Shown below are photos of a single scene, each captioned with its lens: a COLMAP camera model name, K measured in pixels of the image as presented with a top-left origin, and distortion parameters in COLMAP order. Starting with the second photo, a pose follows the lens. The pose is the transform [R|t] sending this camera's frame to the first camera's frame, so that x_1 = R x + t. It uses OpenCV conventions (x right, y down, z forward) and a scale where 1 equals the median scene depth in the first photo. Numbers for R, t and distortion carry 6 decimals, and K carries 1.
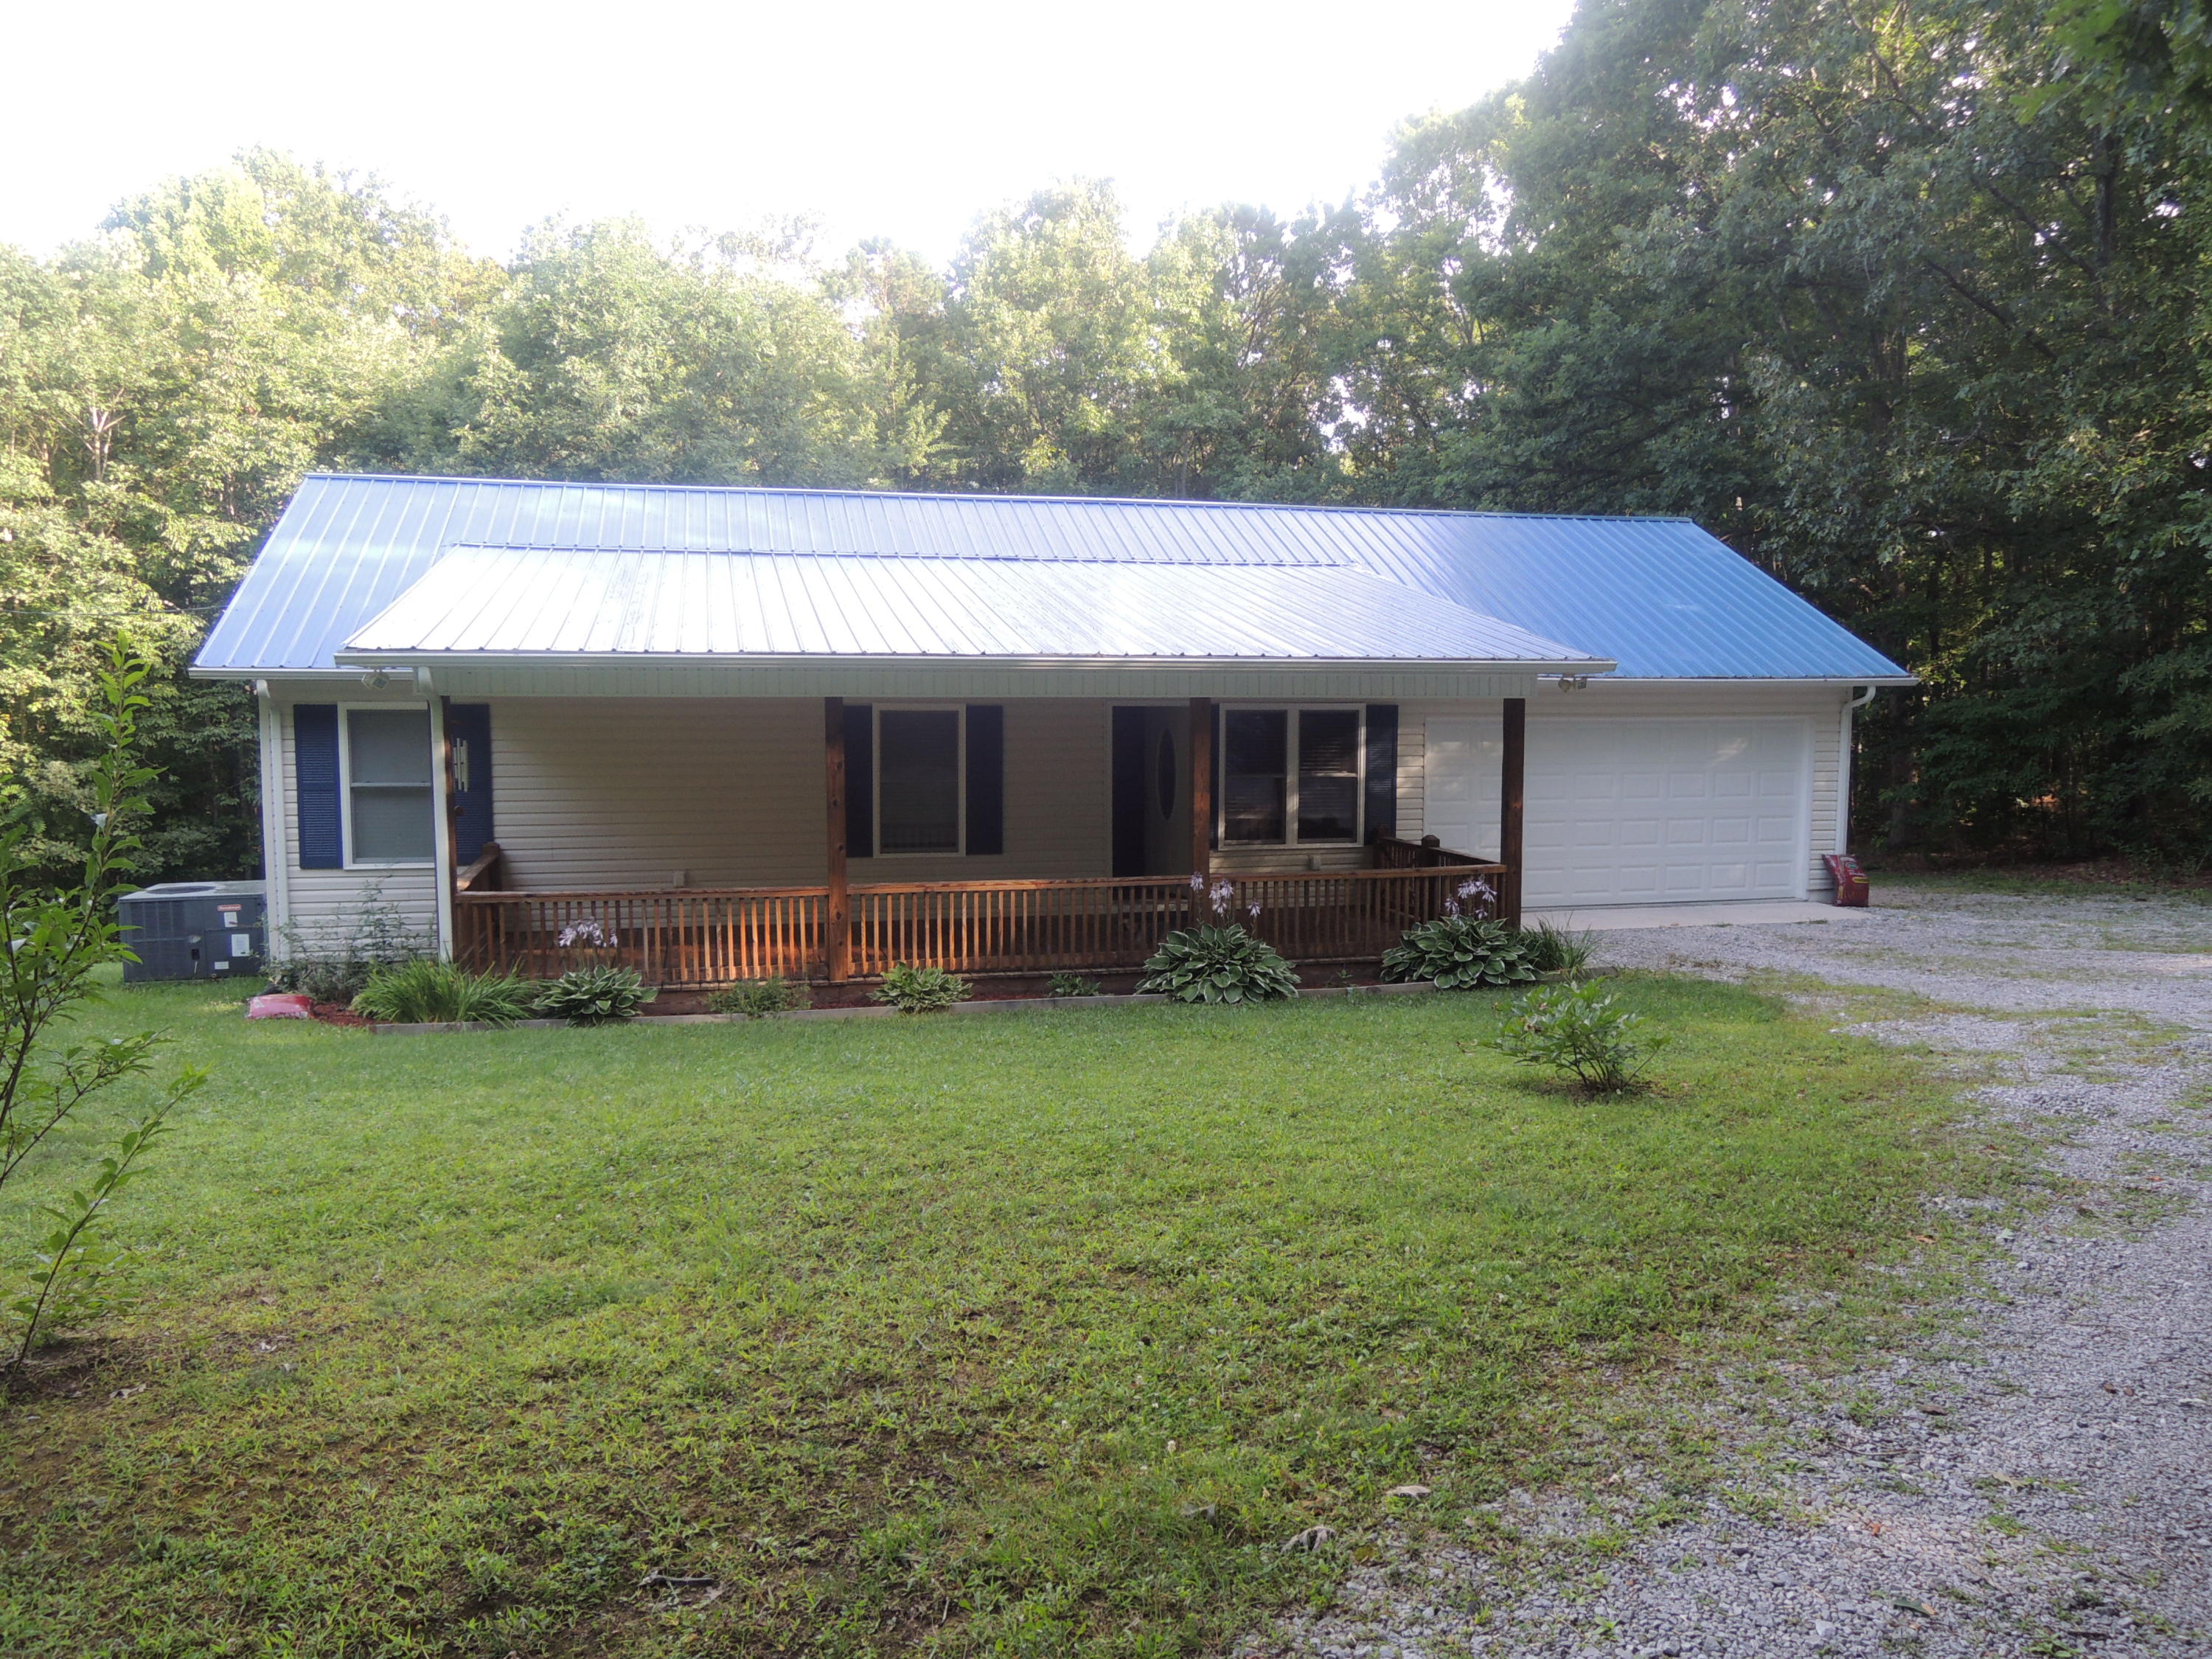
lens RADIAL K [[1537.8, 0, 1104.3], [0, 1537.8, 817.8], [0, 0, 1]] dist [-0.013073, -0.012796]
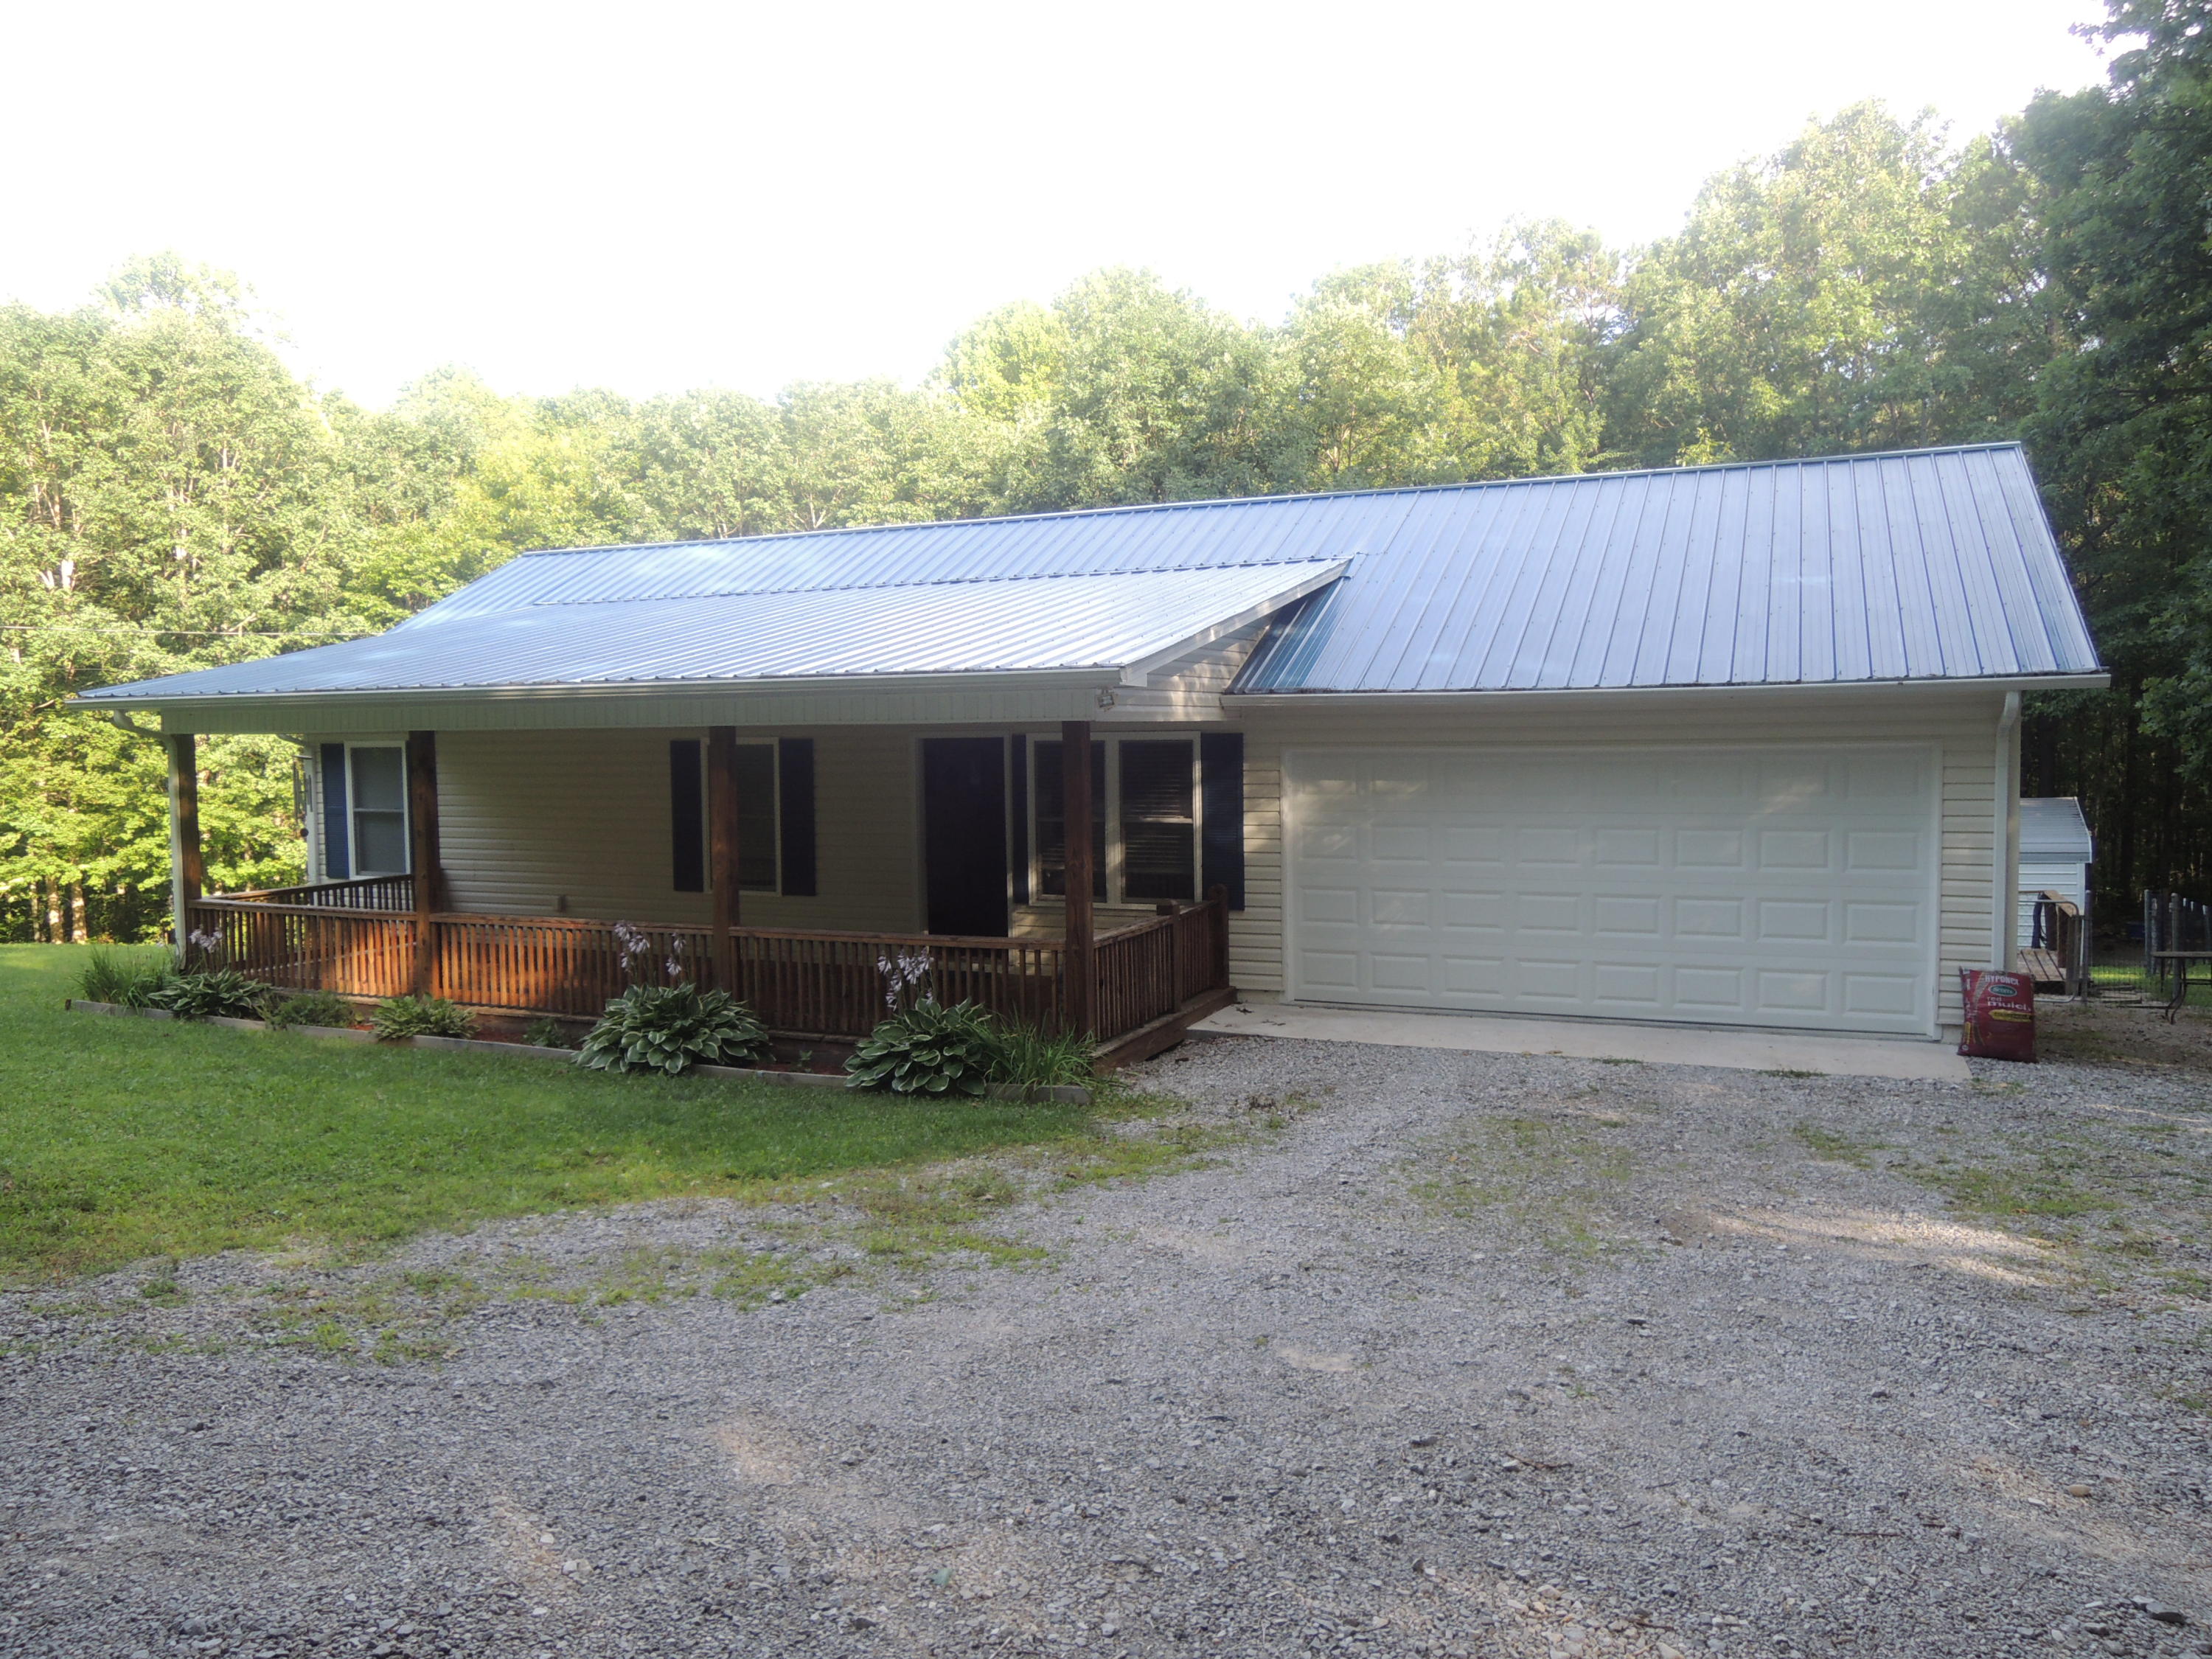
lens RADIAL K [[1537.8, 0, 1116.9], [0, 1537.8, 824.8], [0, 0, 1]] dist [-0.013073, -0.012796]
pose [[0.796615, 0.022004, -0.604087, 0.450349], [-0.035957, 0.999293, -0.011017, -0.011465], [0.603417, 0.030497, 0.796843, 0.248668]]
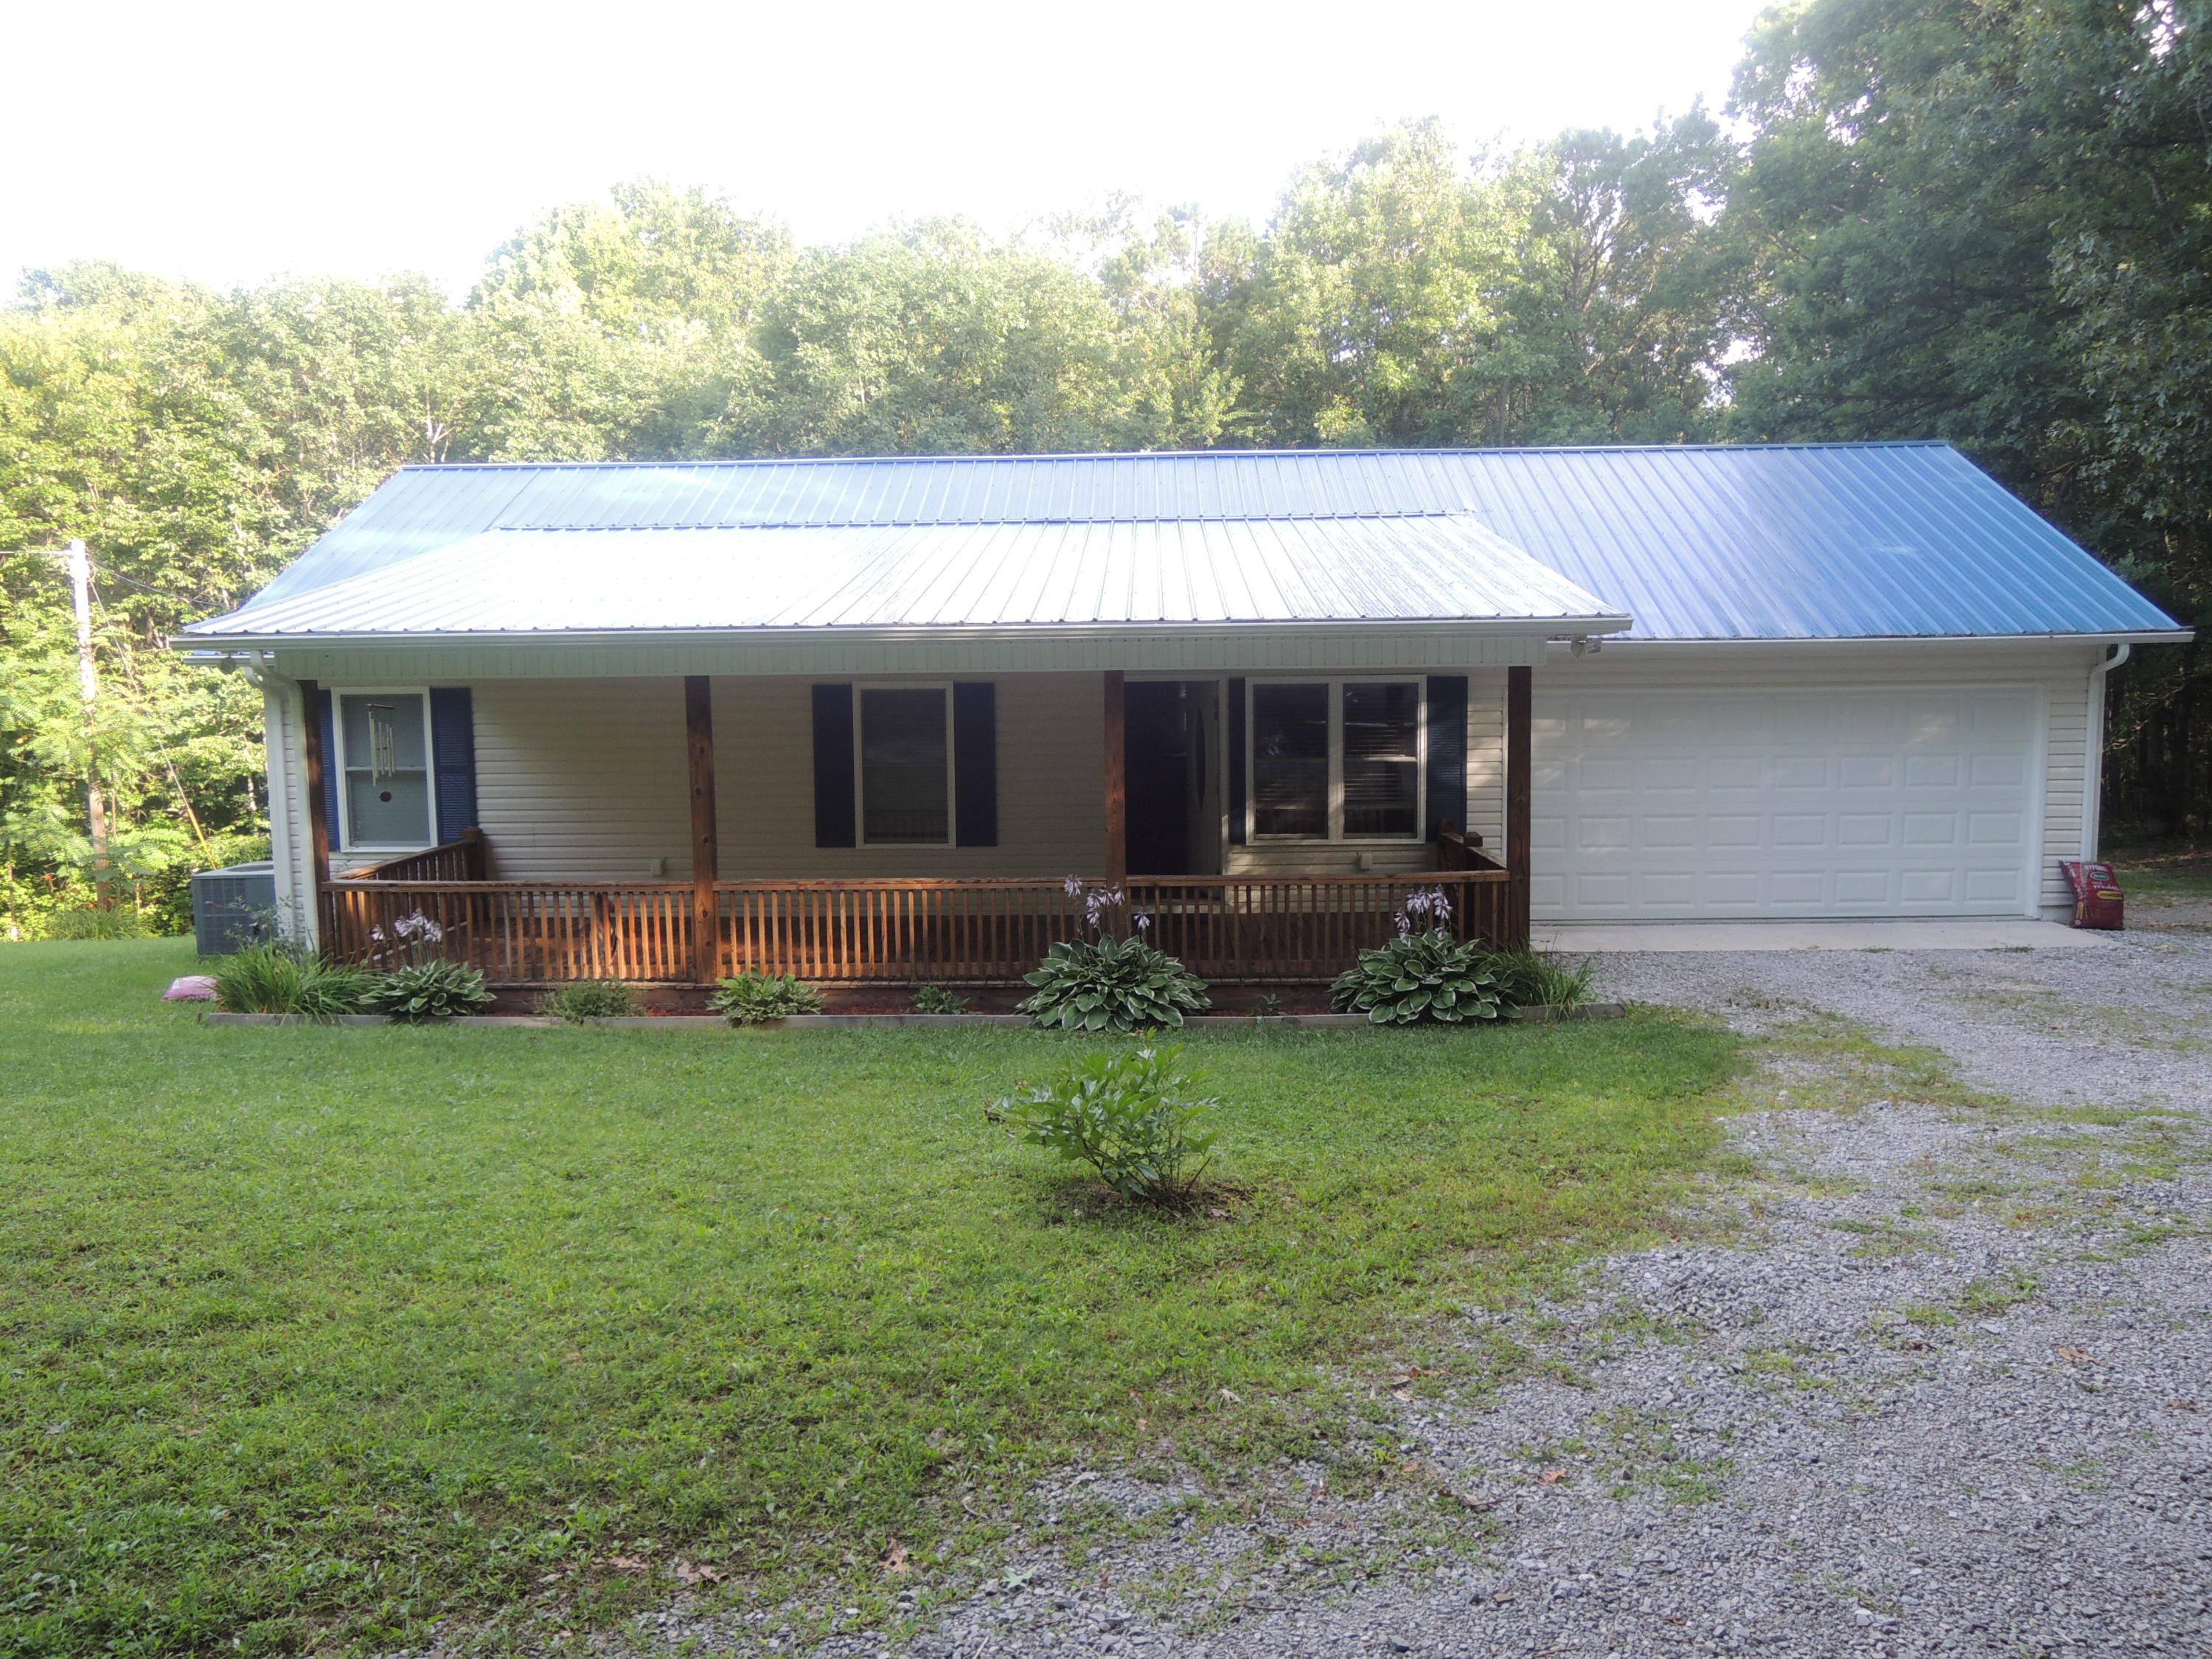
lens RADIAL K [[1537.8, 0, 1112.1], [0, 1537.8, 822.2], [0, 0, 1]] dist [-0.013073, -0.012796]
pose [[0.963360, 0.011695, -0.267956, 0.168467], [-0.007132, 0.999813, 0.017996, -0.005176], [0.268116, -0.015425, 0.963263, 0.098349]]
